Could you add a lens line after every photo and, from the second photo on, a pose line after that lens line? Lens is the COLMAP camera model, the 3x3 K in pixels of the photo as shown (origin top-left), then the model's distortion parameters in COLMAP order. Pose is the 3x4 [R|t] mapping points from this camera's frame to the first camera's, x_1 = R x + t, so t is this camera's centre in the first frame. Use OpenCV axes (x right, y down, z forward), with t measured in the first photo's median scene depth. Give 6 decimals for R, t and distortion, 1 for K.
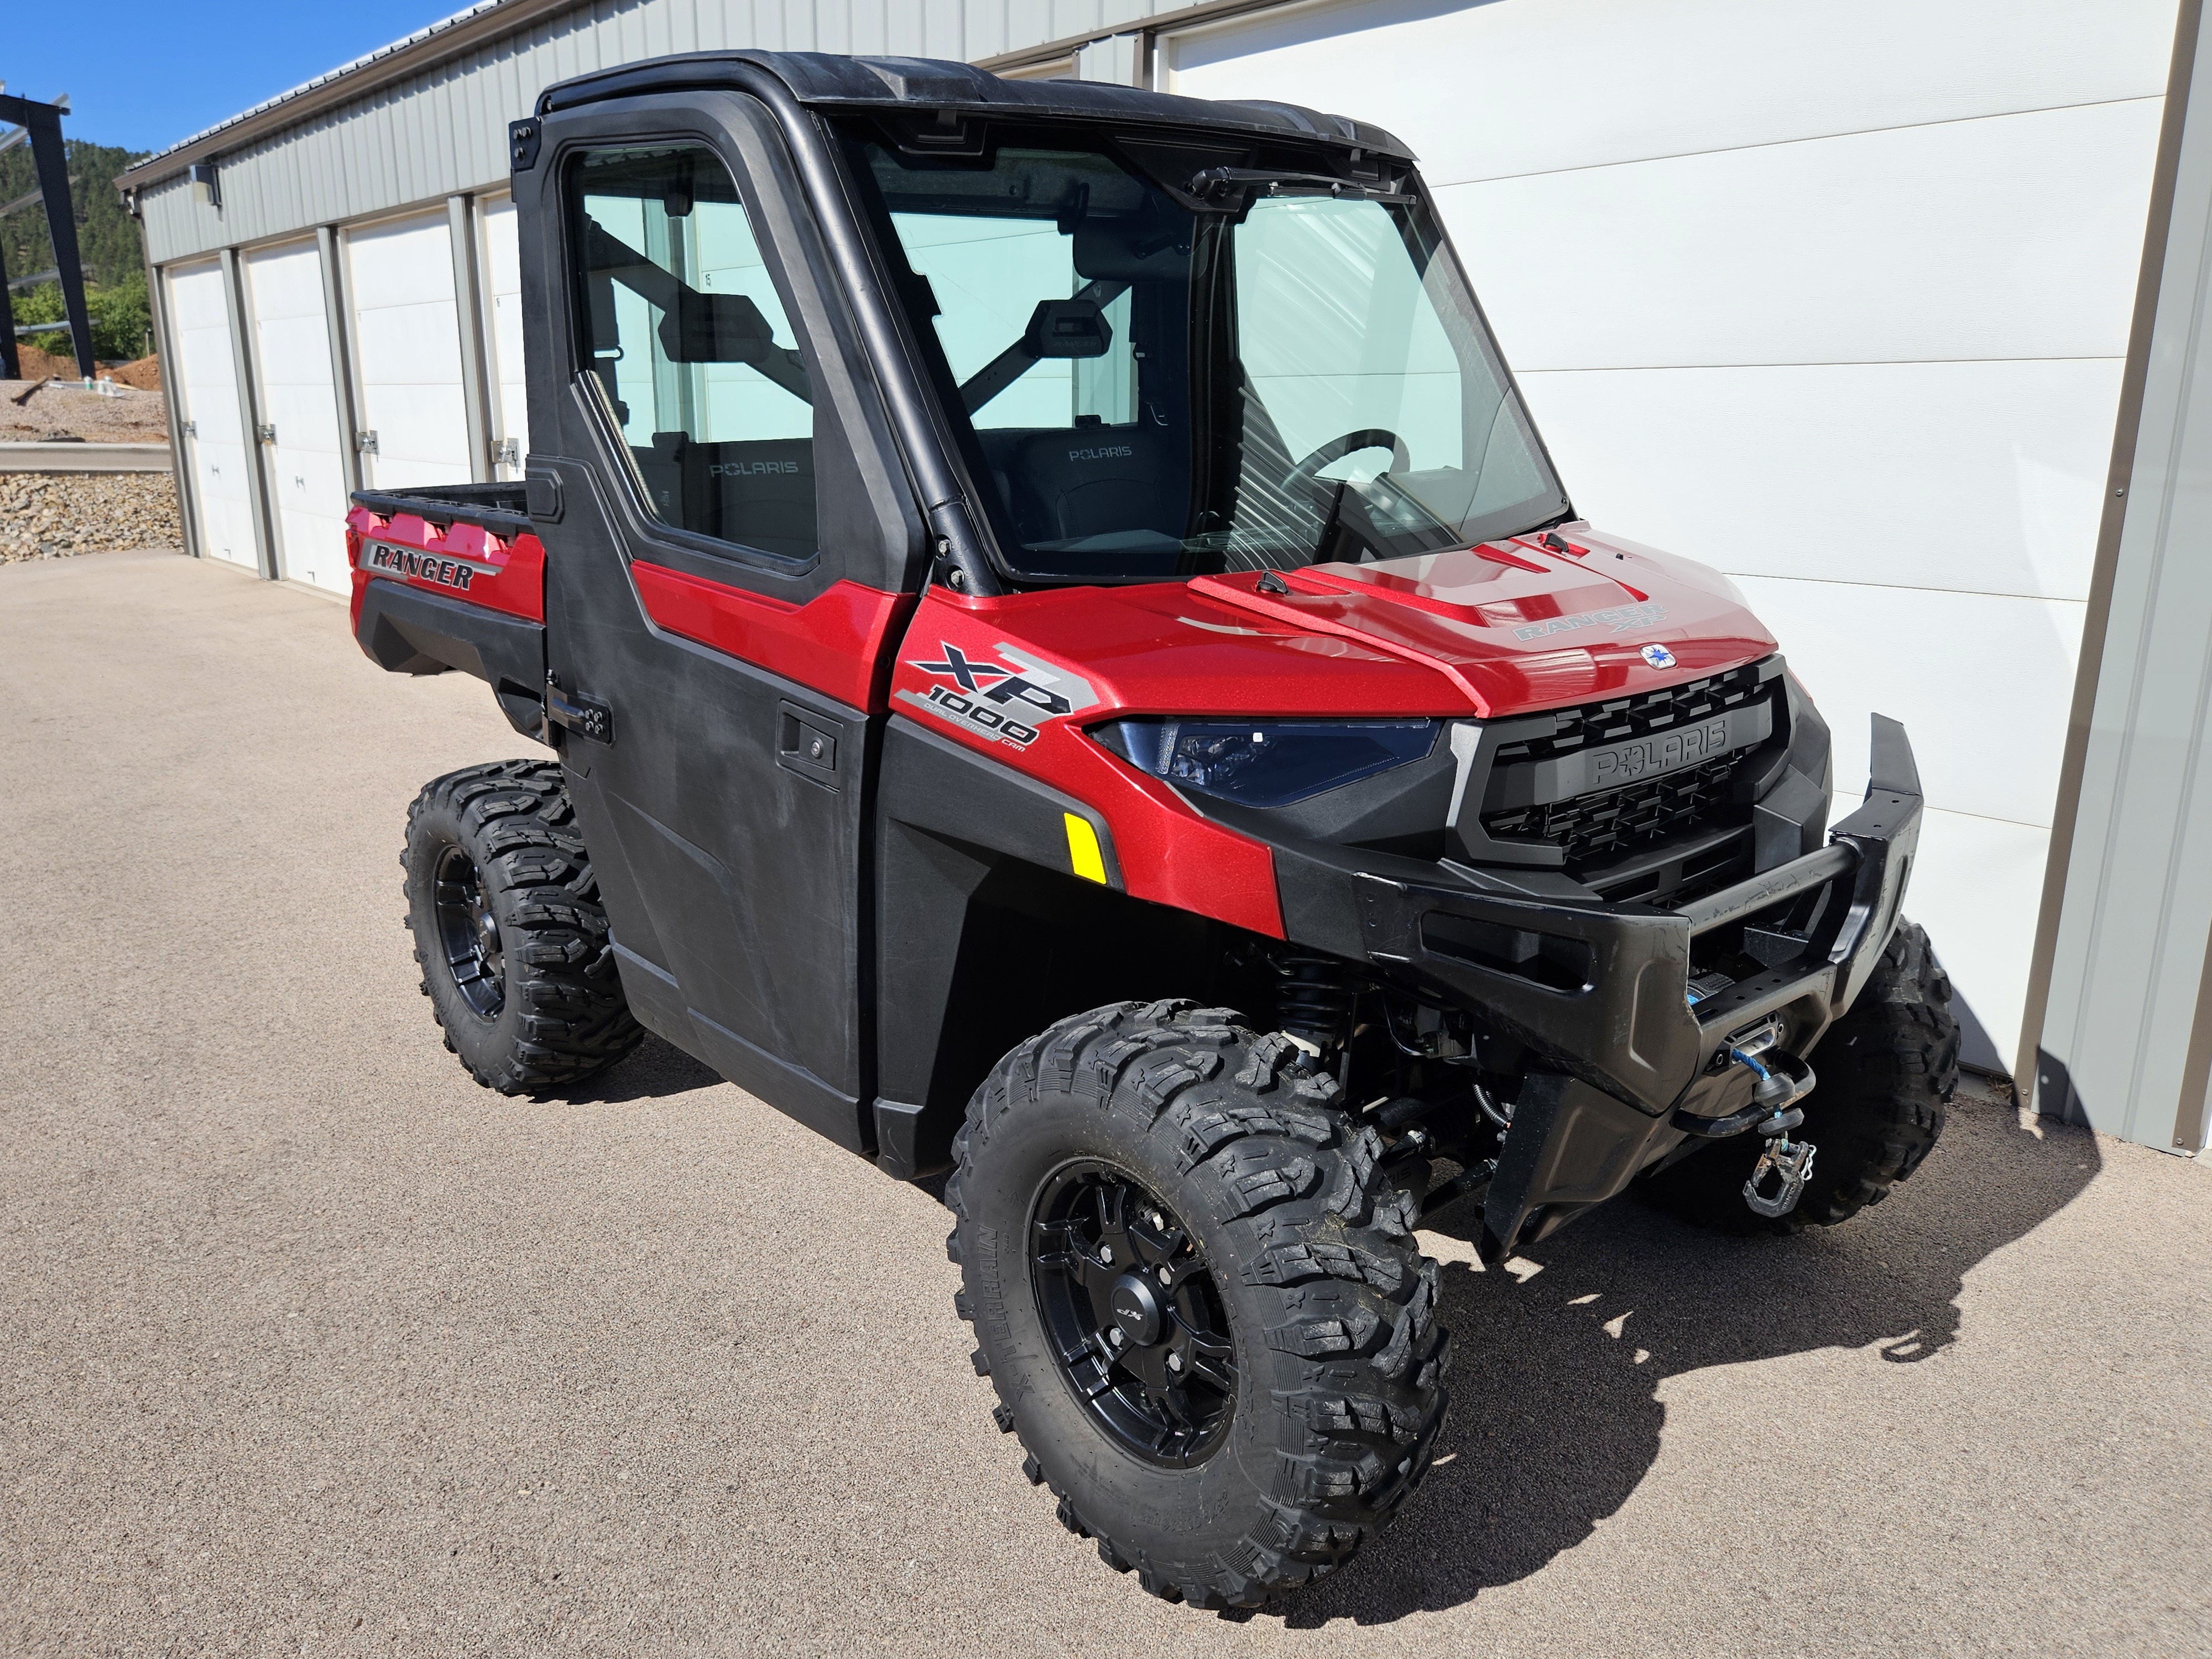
lens RADIAL K [[1696.1, 0, 1078.9], [0, 1696.1, 817.2], [0, 0, 1]] dist [0.043575, -0.007345]
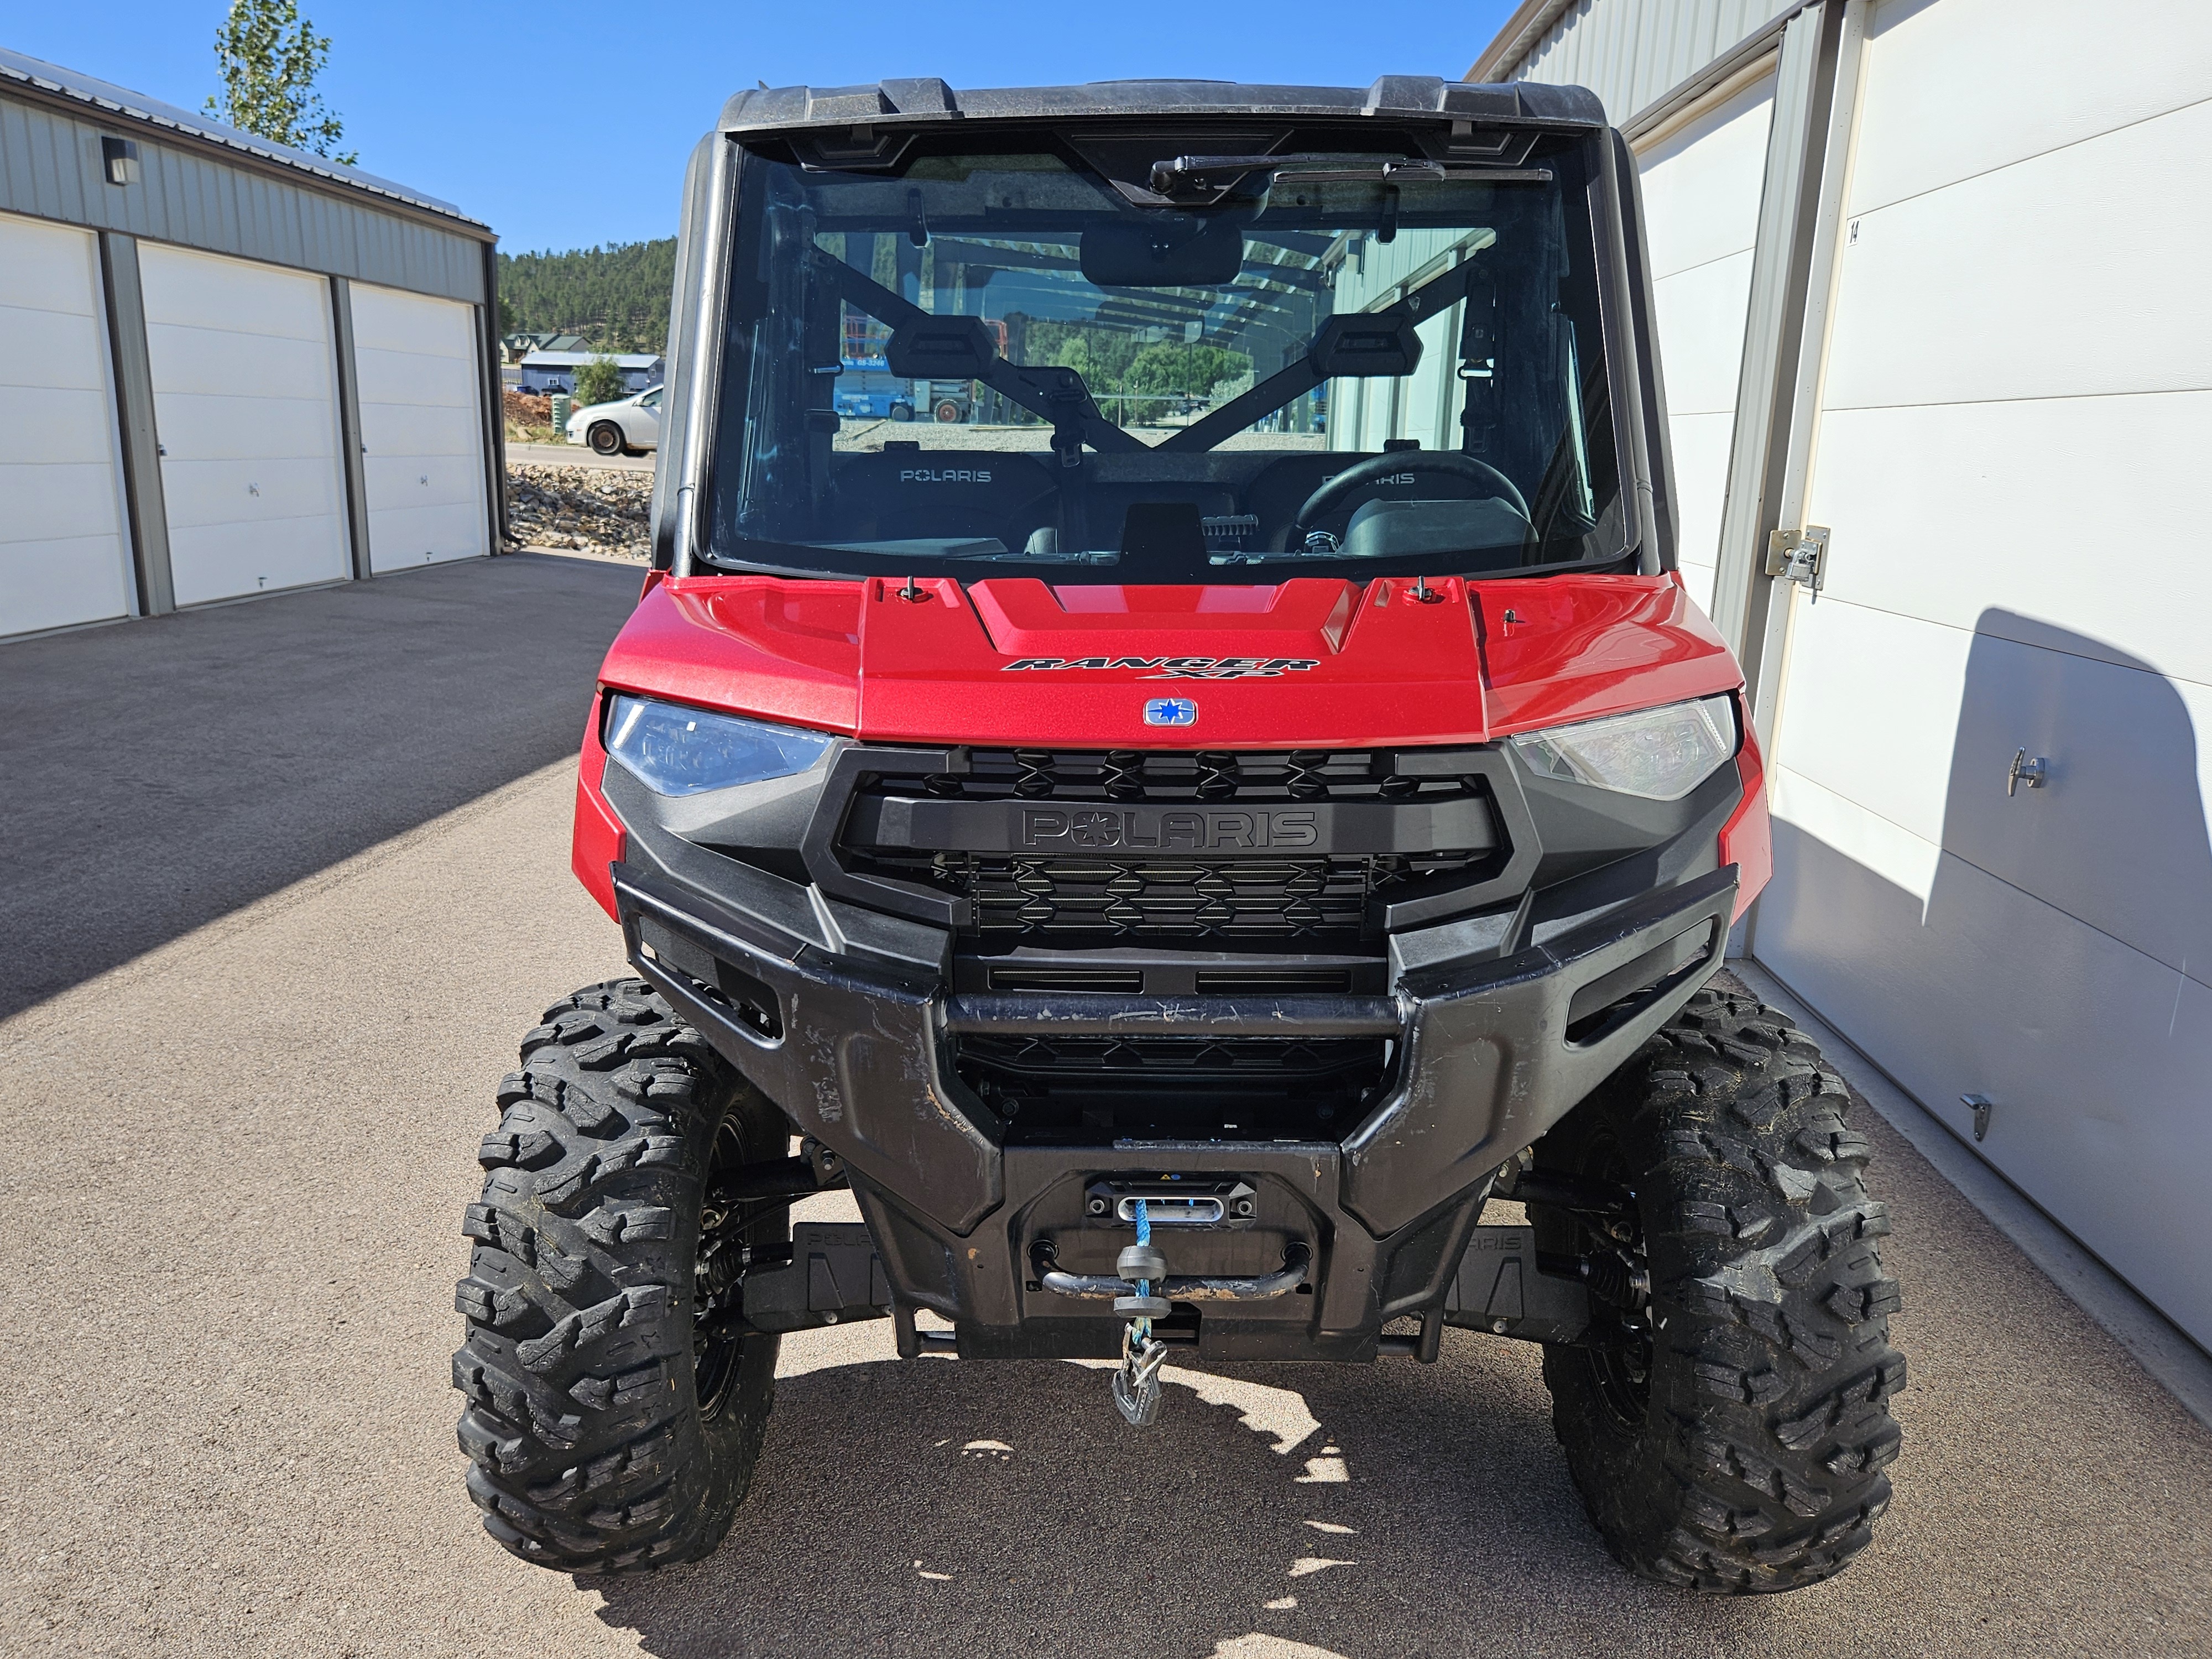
lens RADIAL K [[1696.1, 0, 1078.9], [0, 1696.1, 817.2], [0, 0, 1]] dist [0.043575, -0.007345]
pose [[0.745053, 0.165728, -0.646088, 0.602805], [-0.184465, 0.982058, 0.039186, -0.049414], [0.640990, 0.089985, 0.762256, 0.253075]]
